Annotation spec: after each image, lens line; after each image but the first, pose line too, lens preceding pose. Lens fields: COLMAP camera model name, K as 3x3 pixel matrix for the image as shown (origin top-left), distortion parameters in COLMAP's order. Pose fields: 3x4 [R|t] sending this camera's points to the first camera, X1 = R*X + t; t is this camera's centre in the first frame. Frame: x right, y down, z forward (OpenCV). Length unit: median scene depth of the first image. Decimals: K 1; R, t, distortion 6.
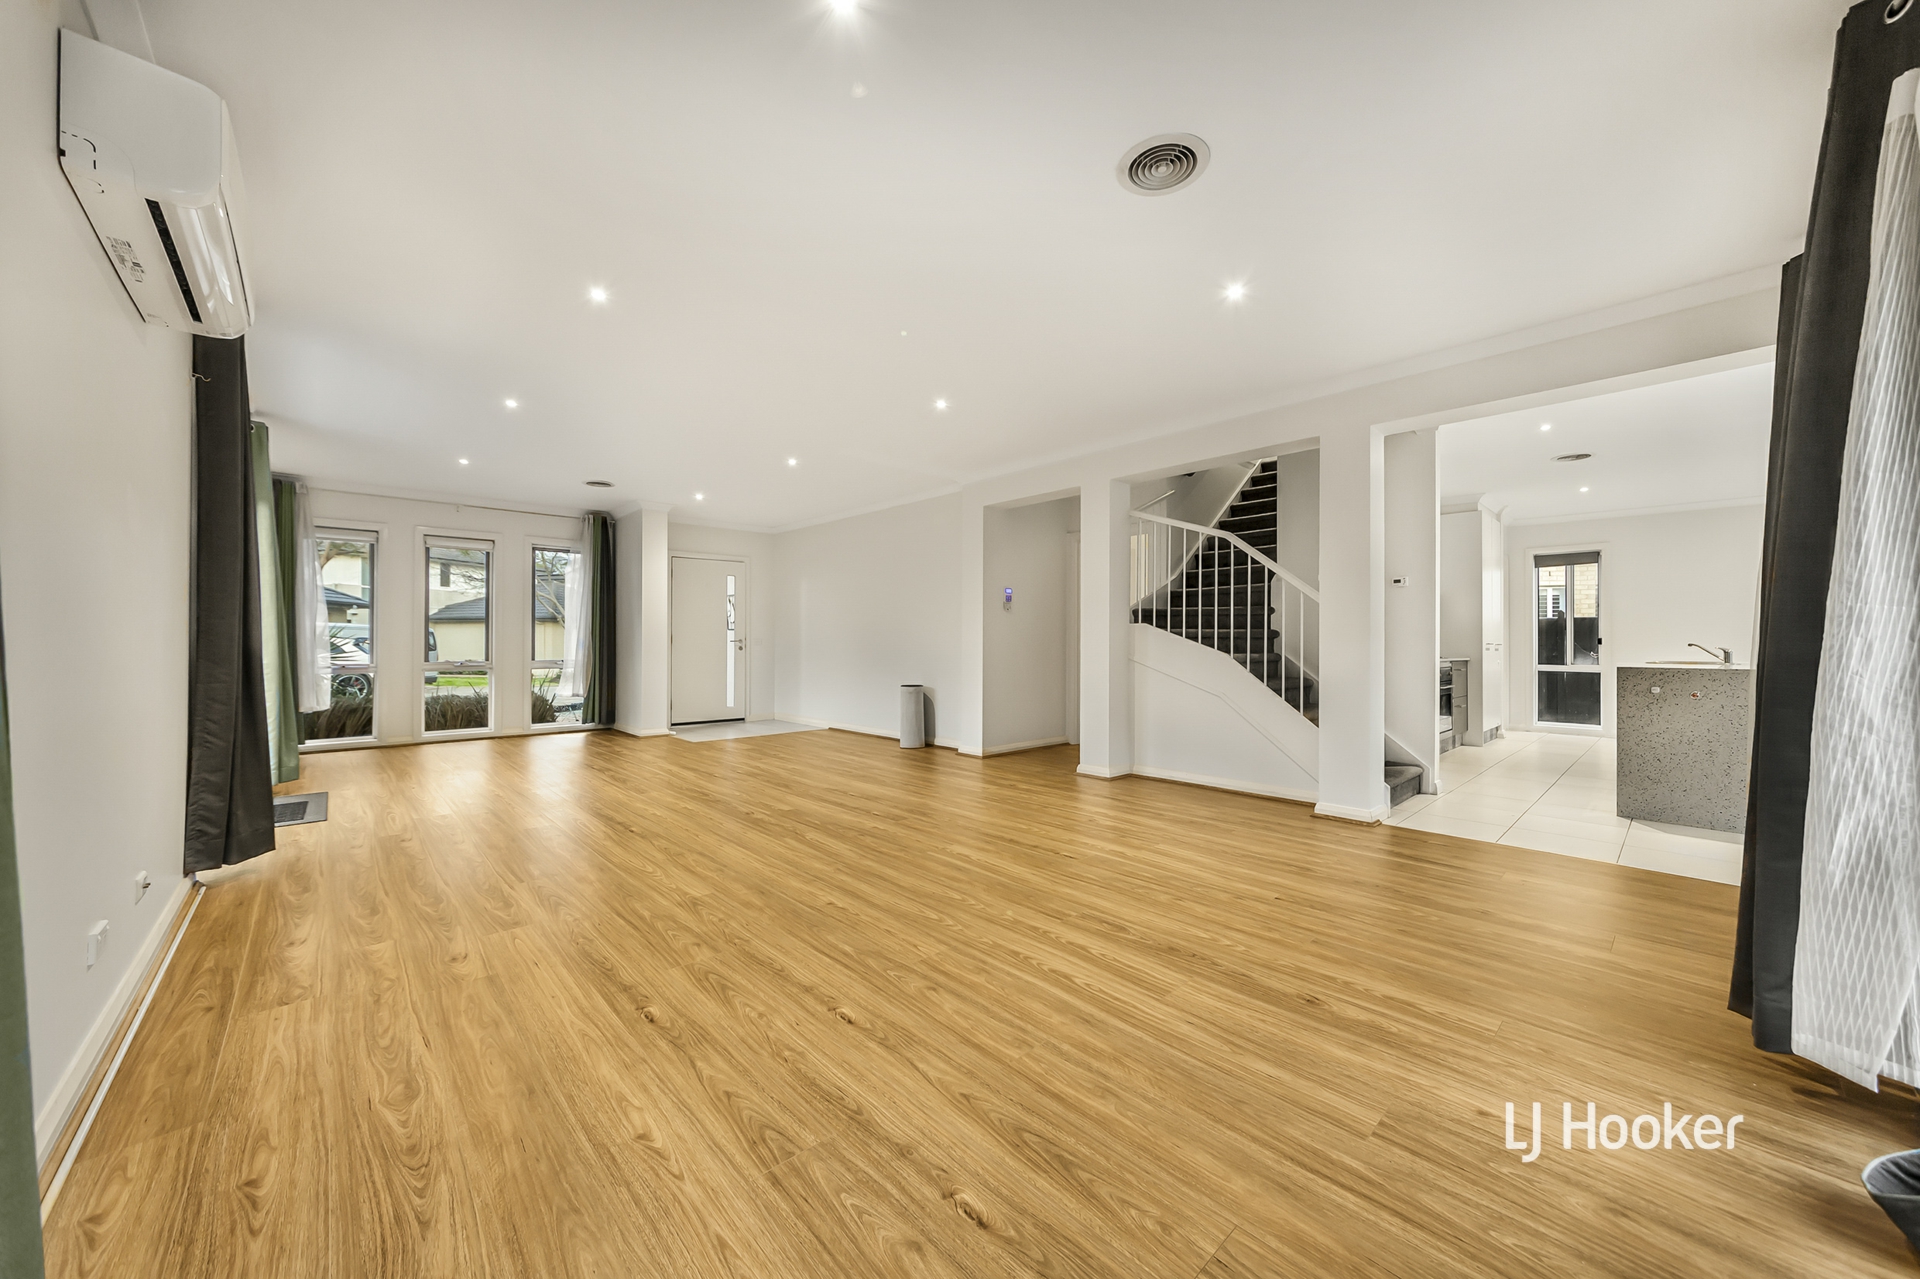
lens RADIAL K [[689.7, 0, 955.7], [0, 689.7, 637.2], [0, 0, 1]] dist [0.002426, 0.000241]
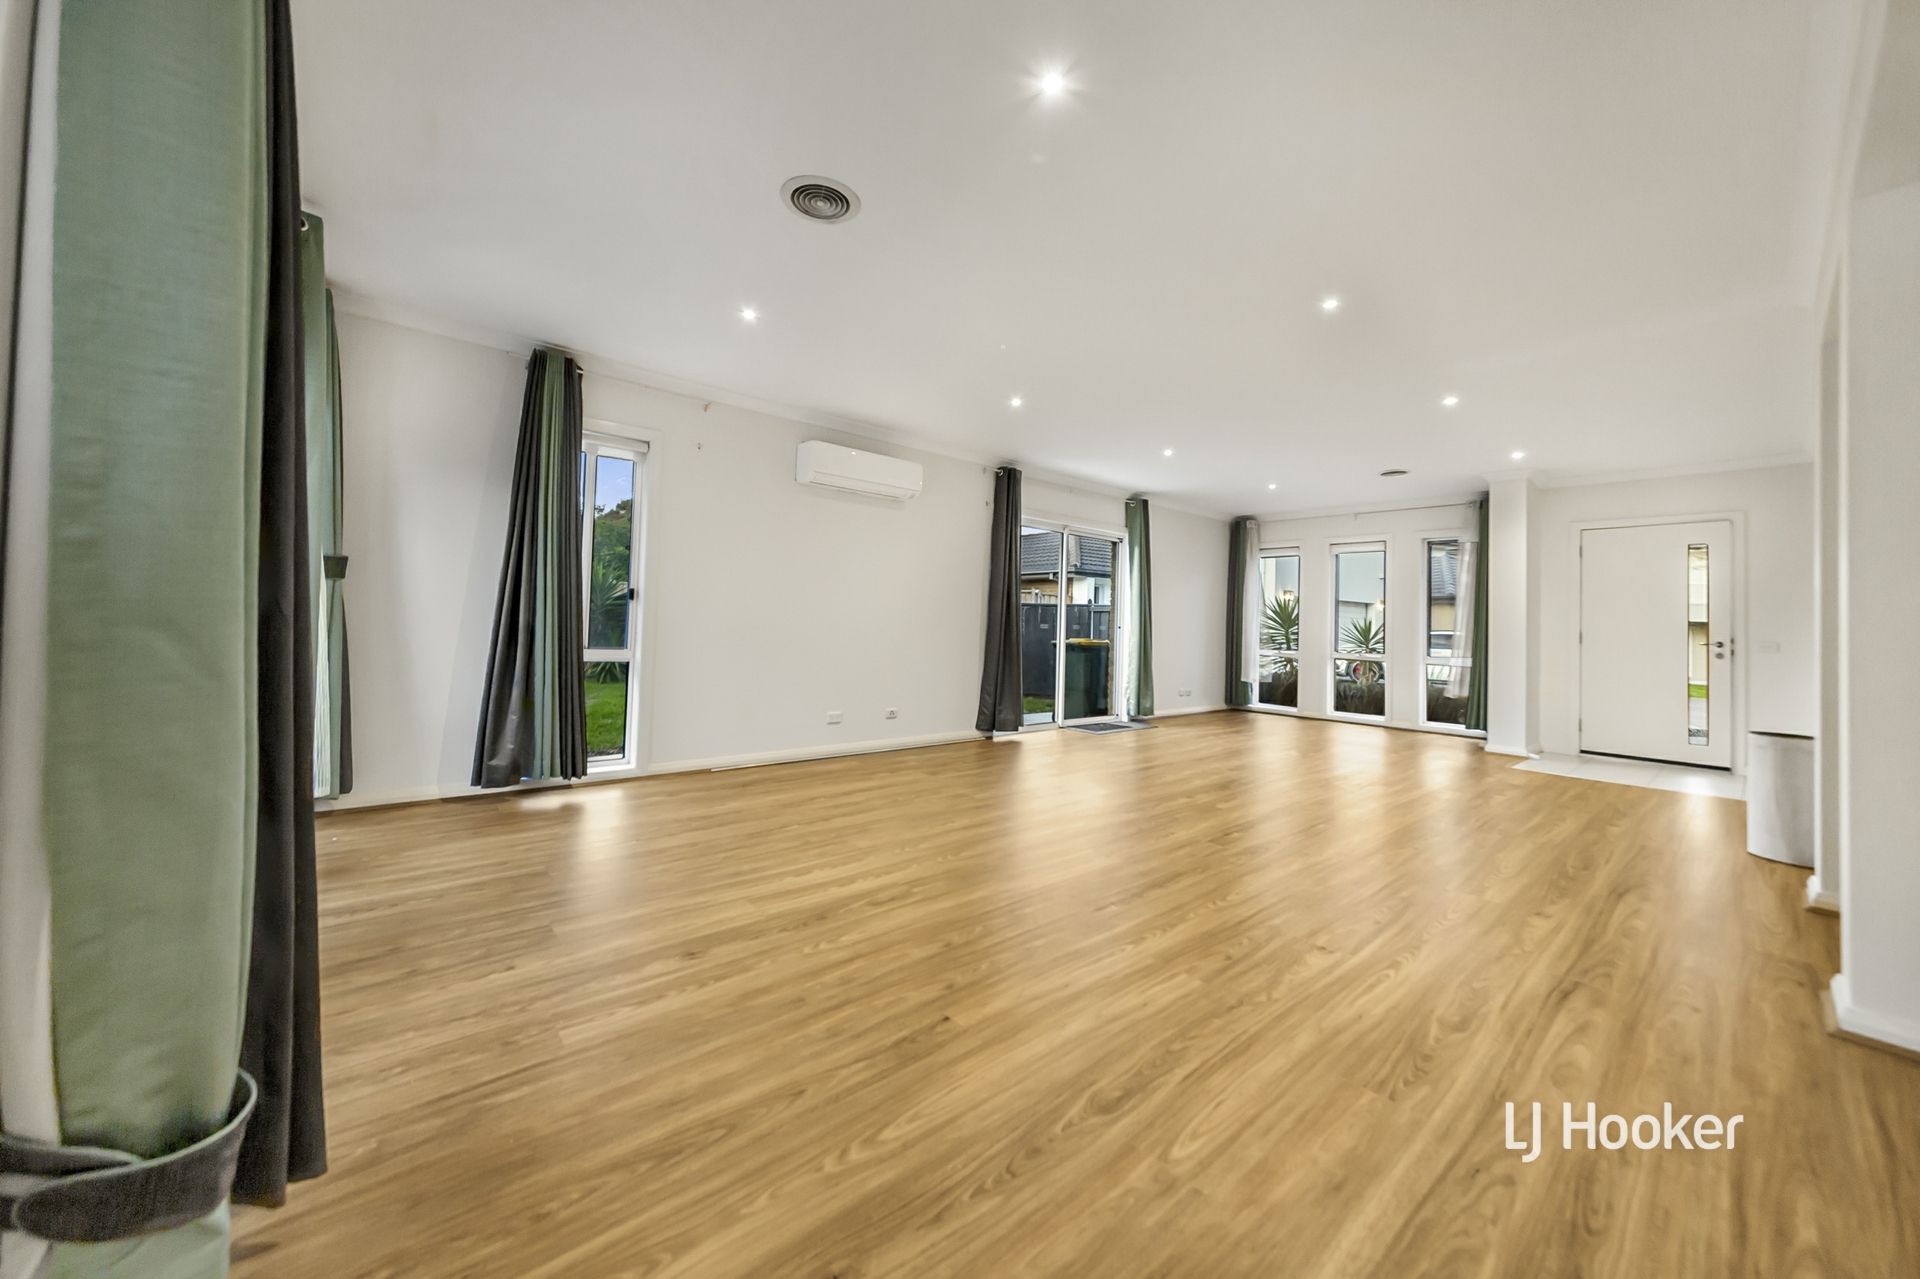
lens RADIAL K [[689.7, 0, 959.1], [0, 689.7, 621.4], [0, 0, 1]] dist [0.002426, 0.000241]
pose [[-0.038068, -0.006158, -0.999256, 1.247638], [-0.021599, 0.999752, -0.005338, 0.010939], [0.999042, 0.021379, -0.038192, 1.151844]]
